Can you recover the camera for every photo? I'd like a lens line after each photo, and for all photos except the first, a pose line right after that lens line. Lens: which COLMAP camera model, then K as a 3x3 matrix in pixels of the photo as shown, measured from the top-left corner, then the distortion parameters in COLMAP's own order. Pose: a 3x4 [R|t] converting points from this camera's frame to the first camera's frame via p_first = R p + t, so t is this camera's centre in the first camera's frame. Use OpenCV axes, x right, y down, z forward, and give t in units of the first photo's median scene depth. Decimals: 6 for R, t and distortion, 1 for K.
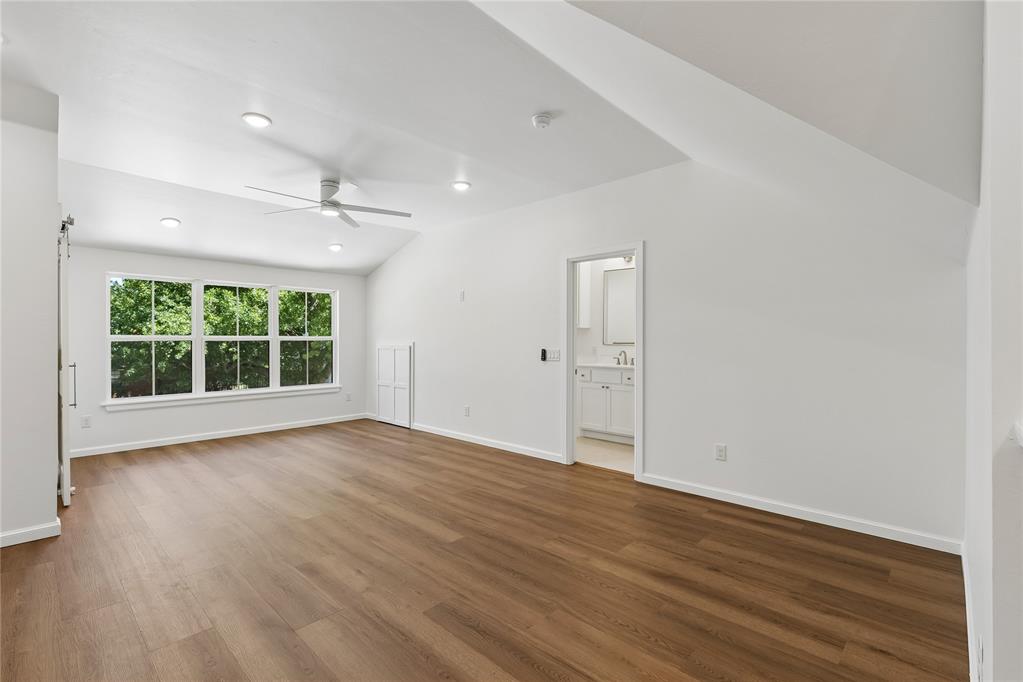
lens RADIAL K [[458.9, 0, 509.6], [0, 458.9, 336.9], [0, 0, 1]] dist [0.002978, -0.000109]
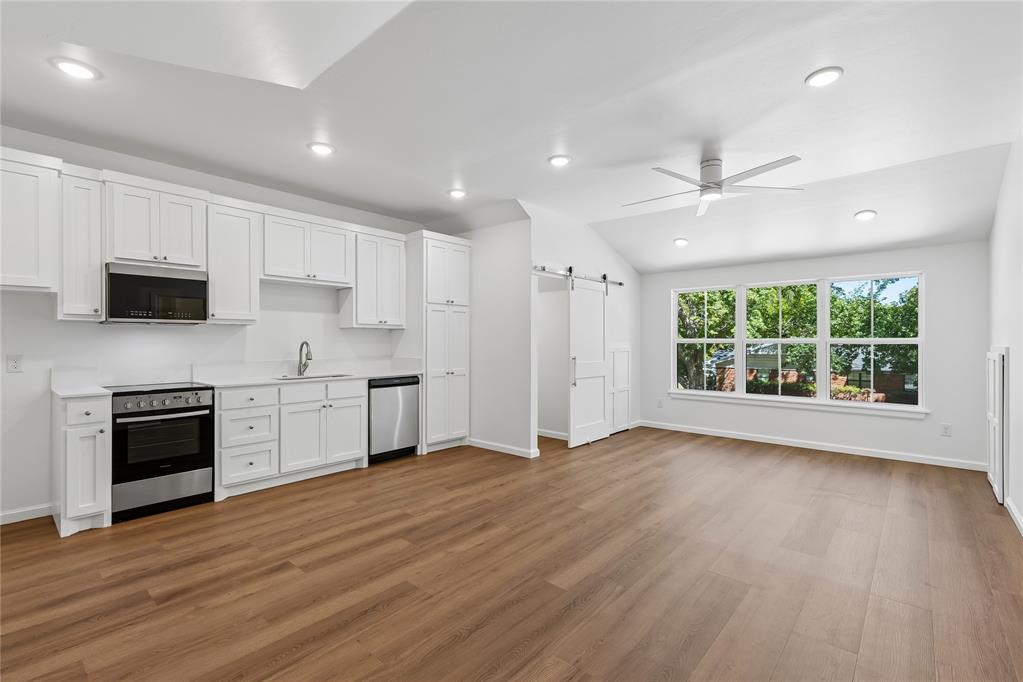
lens RADIAL K [[458.9, 0, 513.8], [0, 458.9, 342.5], [0, 0, 1]] dist [0.002978, -0.000109]
pose [[0.048956, 0.001866, -0.998799, 0.338353], [0.001948, 0.999996, 0.001963, 0.002963], [0.998799, -0.002042, 0.048952, 0.427543]]
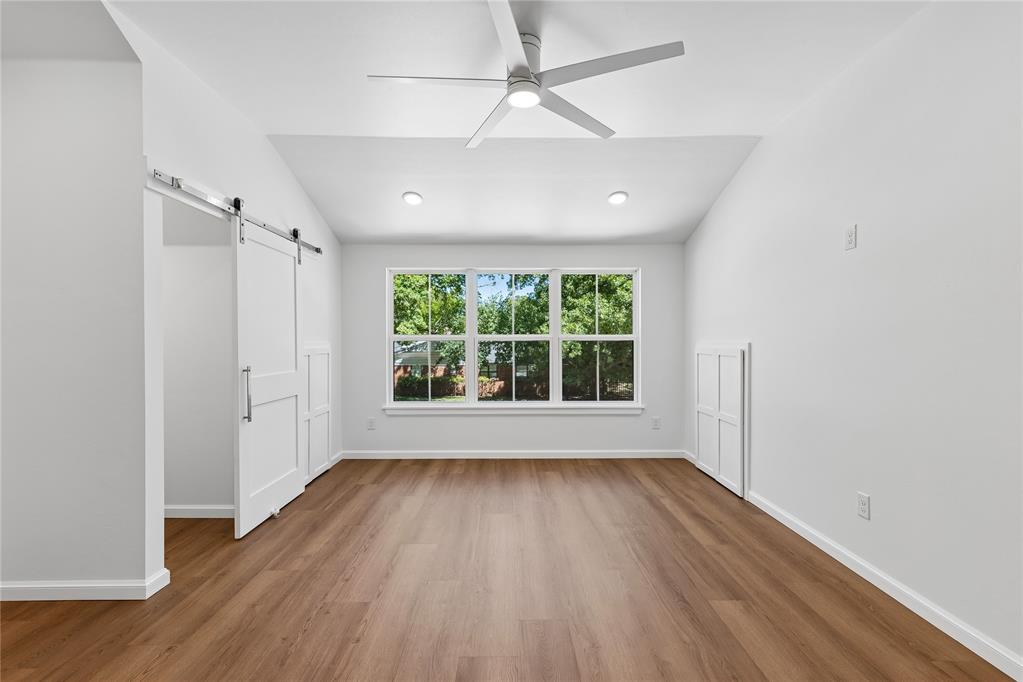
lens RADIAL K [[458.9, 0, 508.1], [0, 458.9, 343.0], [0, 0, 1]] dist [0.002978, -0.000109]
pose [[0.692295, 0.002384, -0.721611, -0.013910], [0.005841, 0.999943, 0.008907, 0.005001], [0.721591, -0.010382, 0.692242, 0.453503]]
